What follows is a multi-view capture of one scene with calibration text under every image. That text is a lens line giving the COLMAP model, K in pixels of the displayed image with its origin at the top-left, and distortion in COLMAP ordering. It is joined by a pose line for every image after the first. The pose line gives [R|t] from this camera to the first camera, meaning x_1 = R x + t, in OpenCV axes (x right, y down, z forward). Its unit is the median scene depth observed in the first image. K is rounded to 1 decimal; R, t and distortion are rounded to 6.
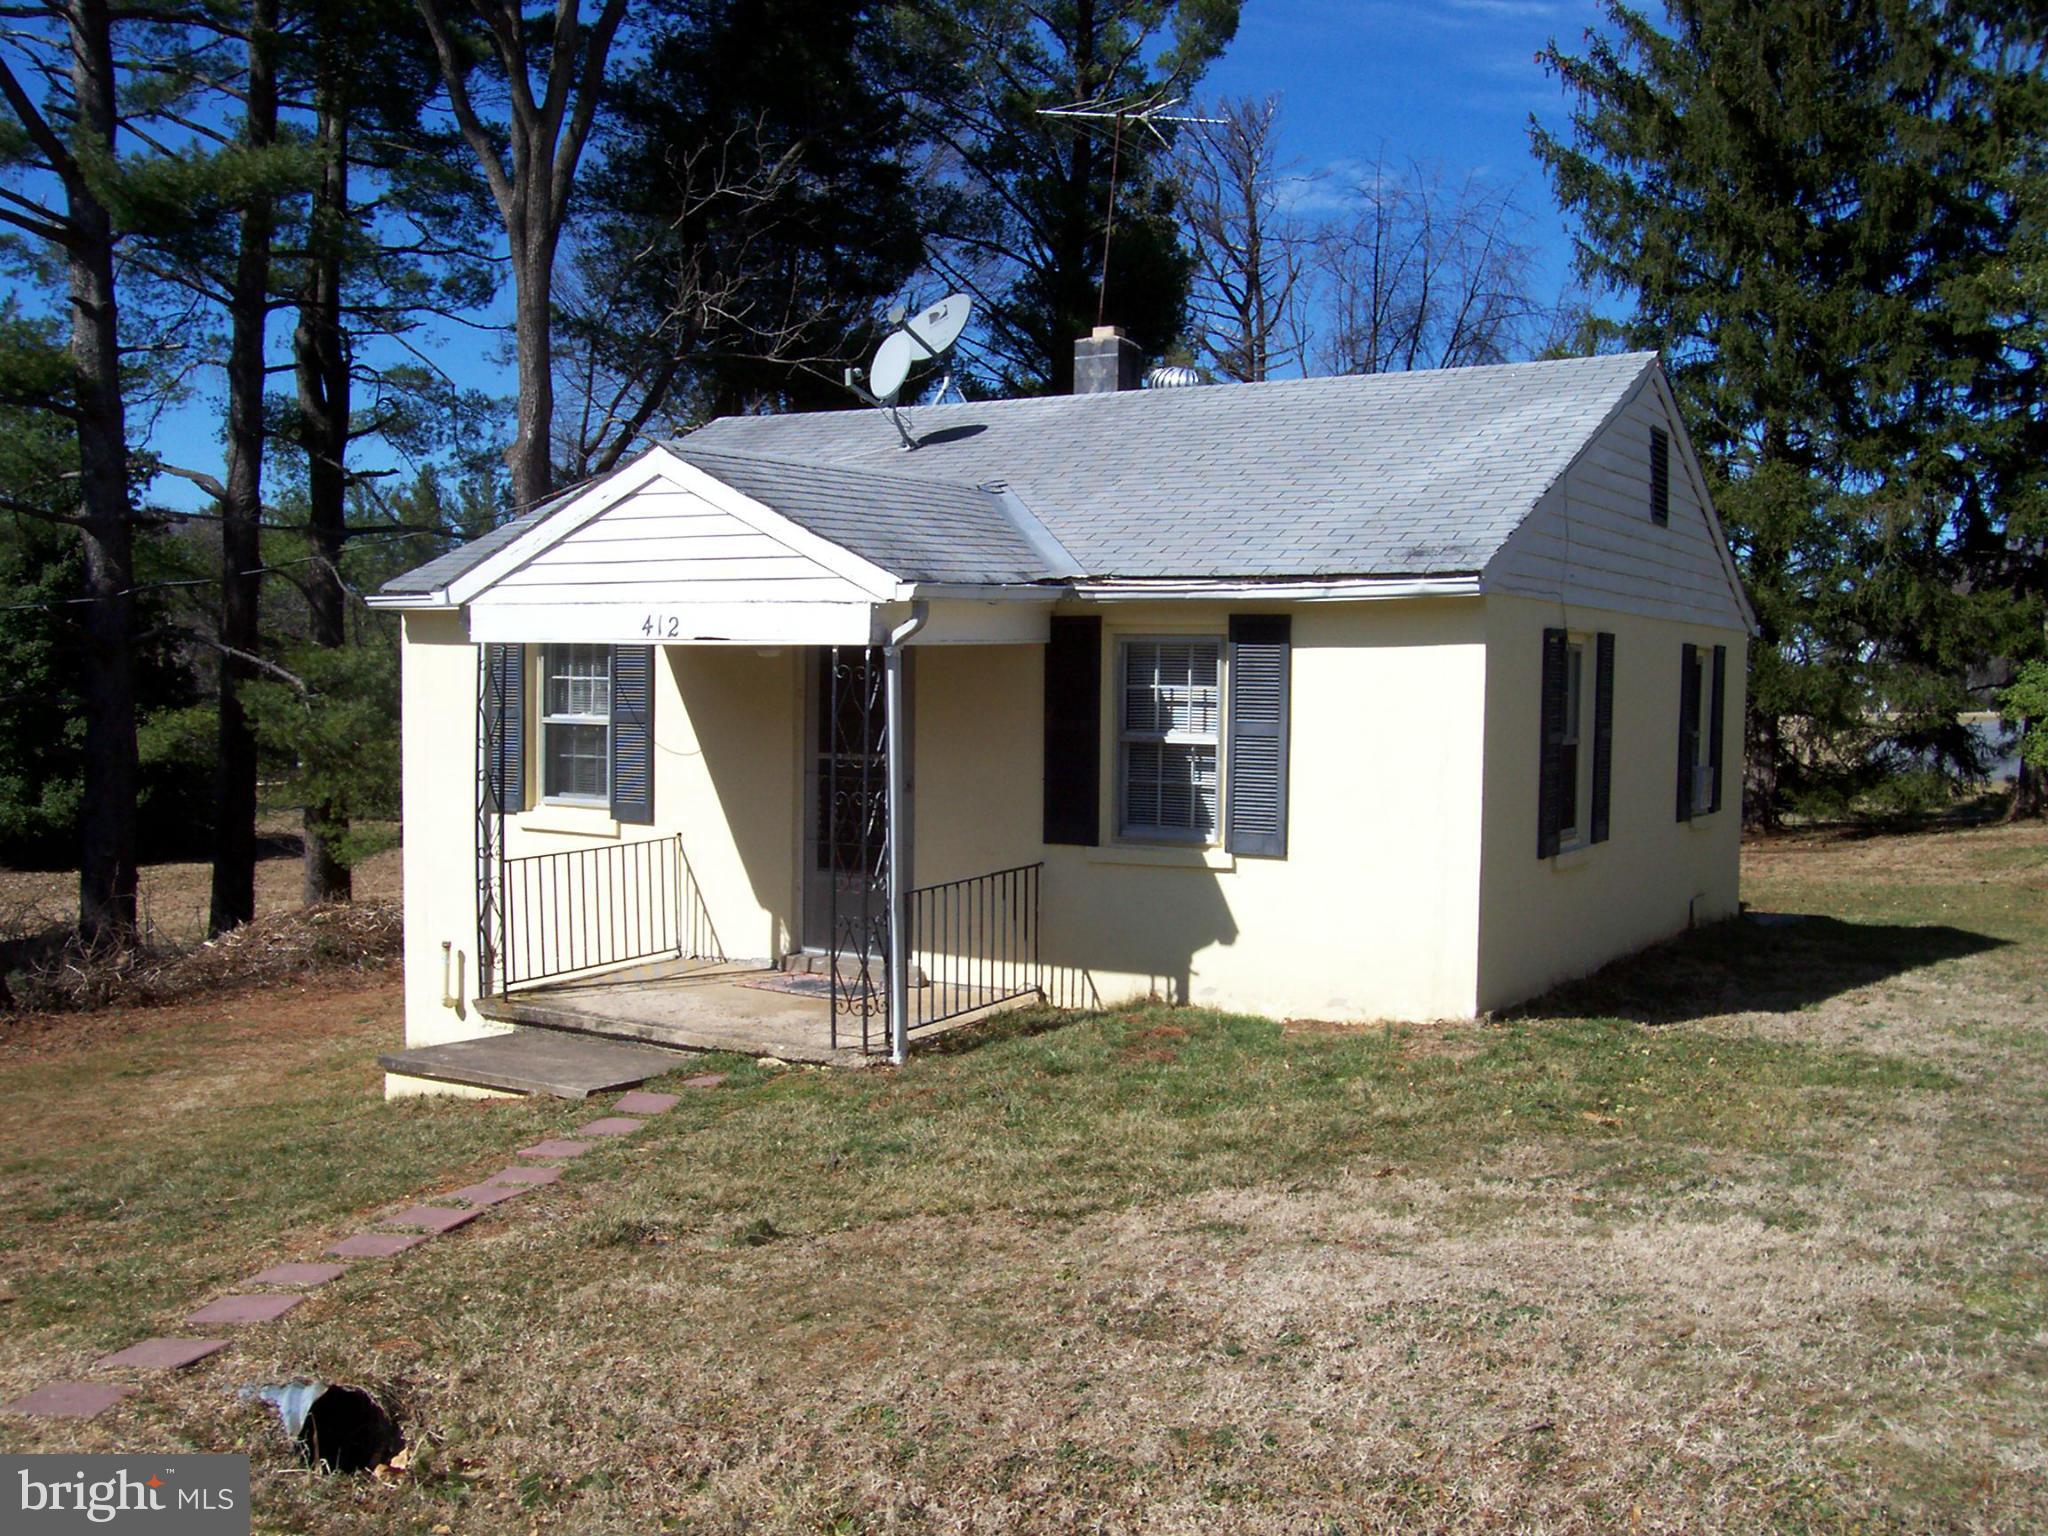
lens RADIAL K [[2031.5, 0, 1024.0], [0, 2031.5, 768.0], [0, 0, 1]] dist [-0.188188, 0.187824]
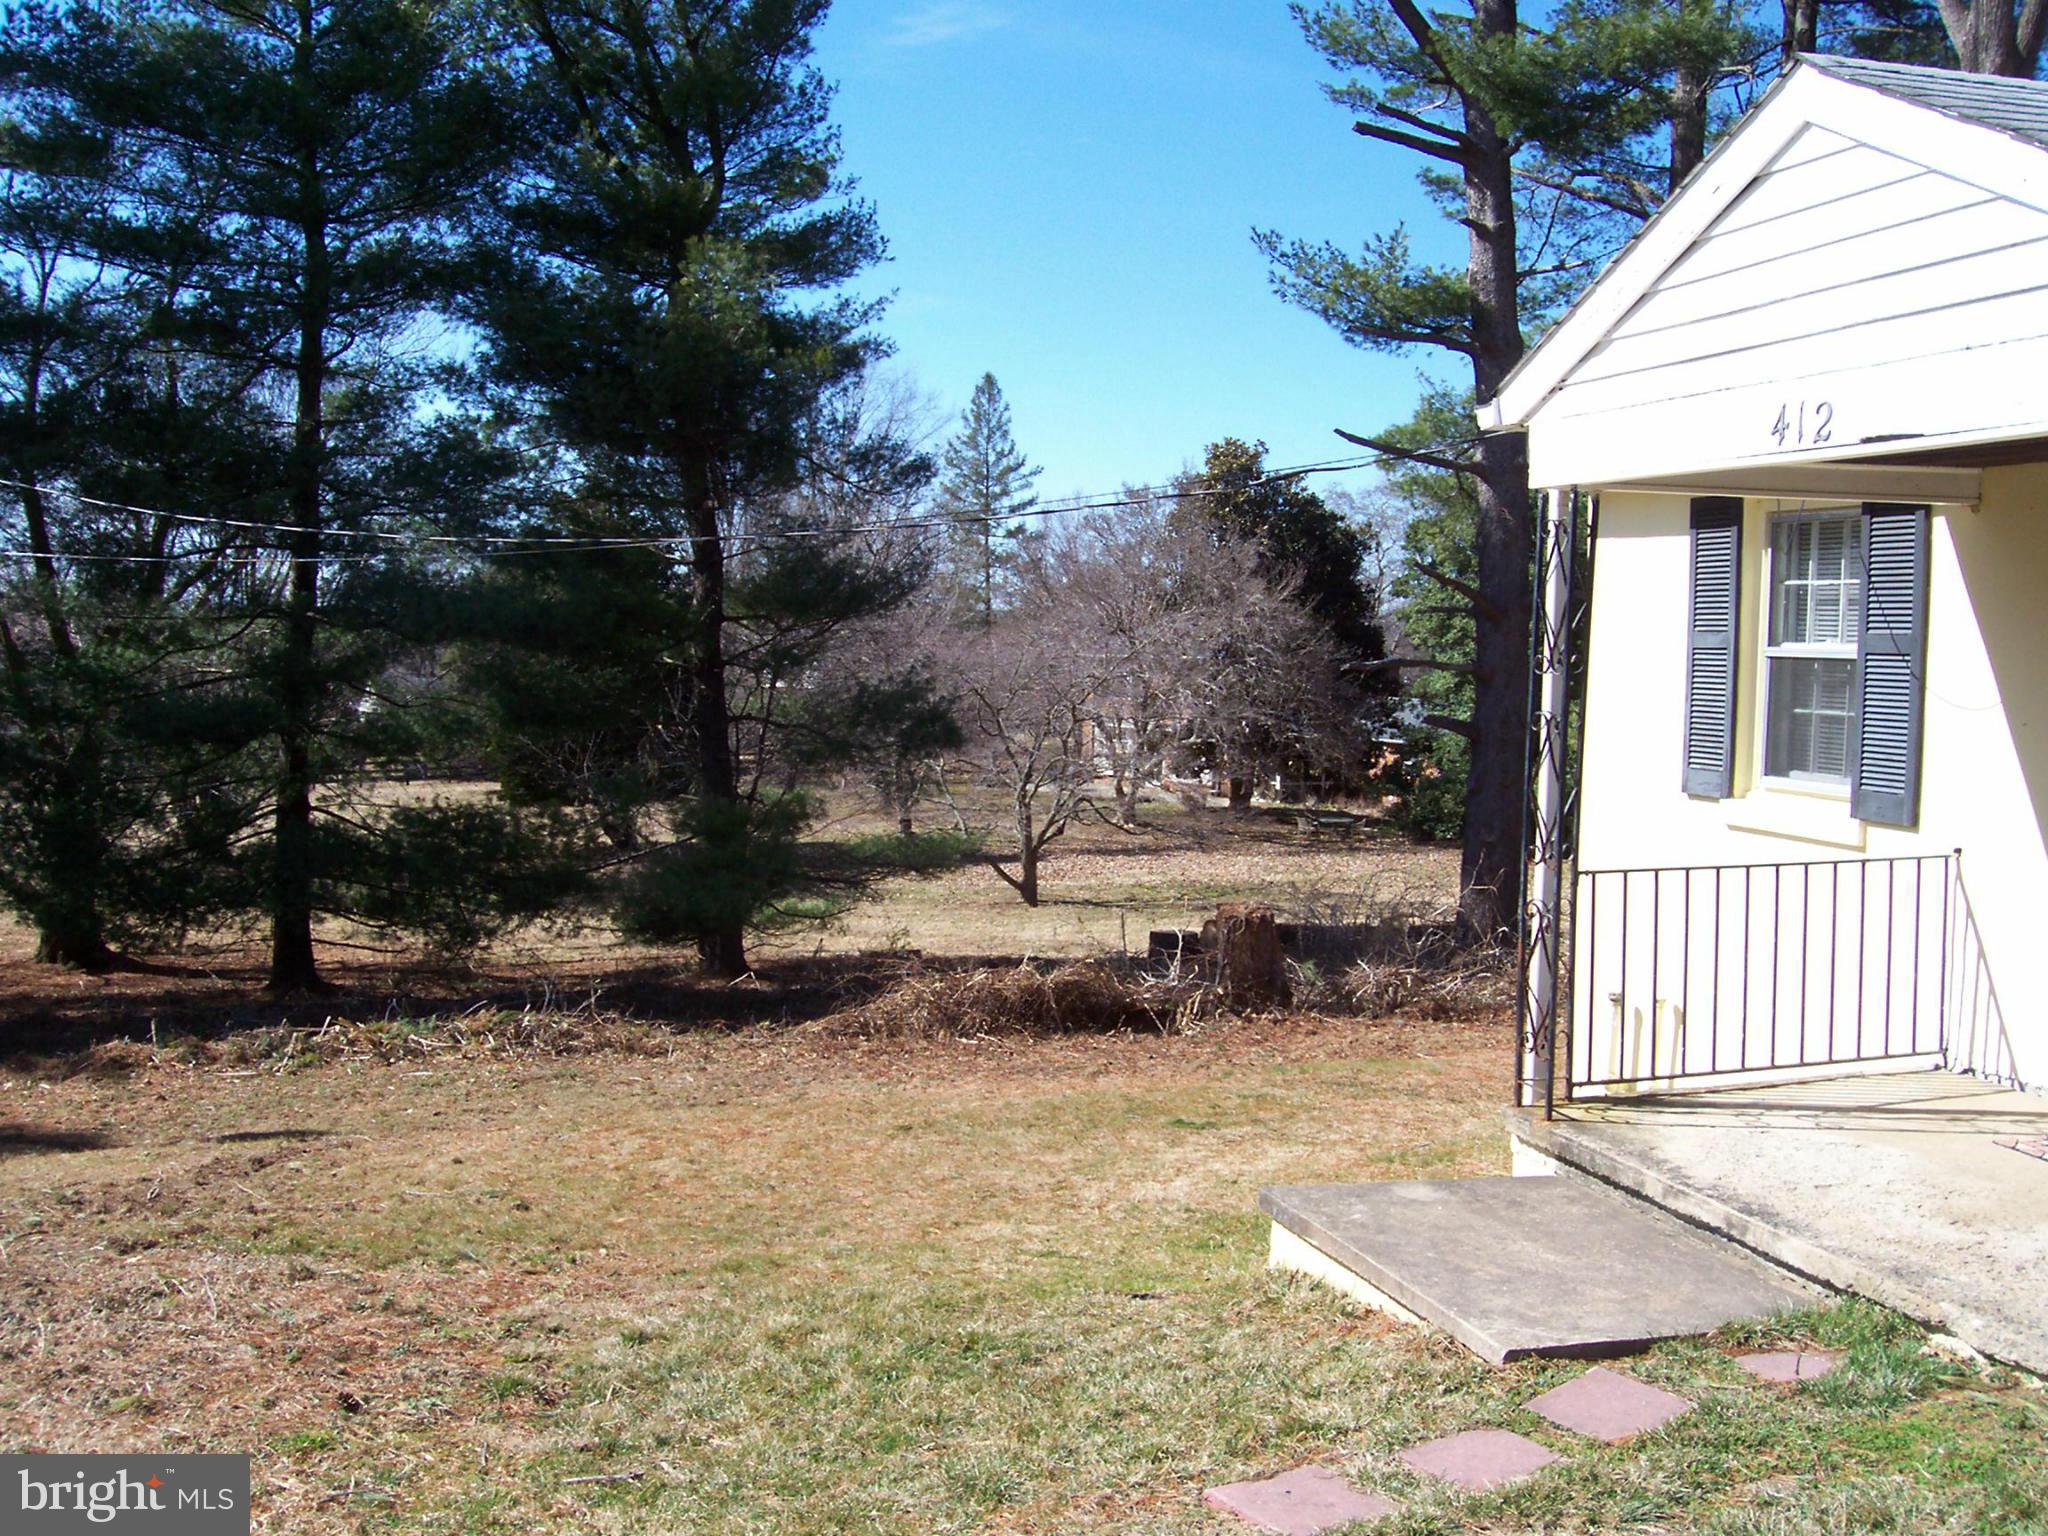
lens RADIAL K [[2031.5, 0, 1024.0], [0, 2031.5, 768.0], [0, 0, 1]] dist [-0.188188, 0.187824]
pose [[0.725767, 0.046353, -0.686377, 0.015512], [-0.047495, 0.998723, 0.017226, 0.012512], [0.686299, 0.020097, 0.727042, 0.414100]]
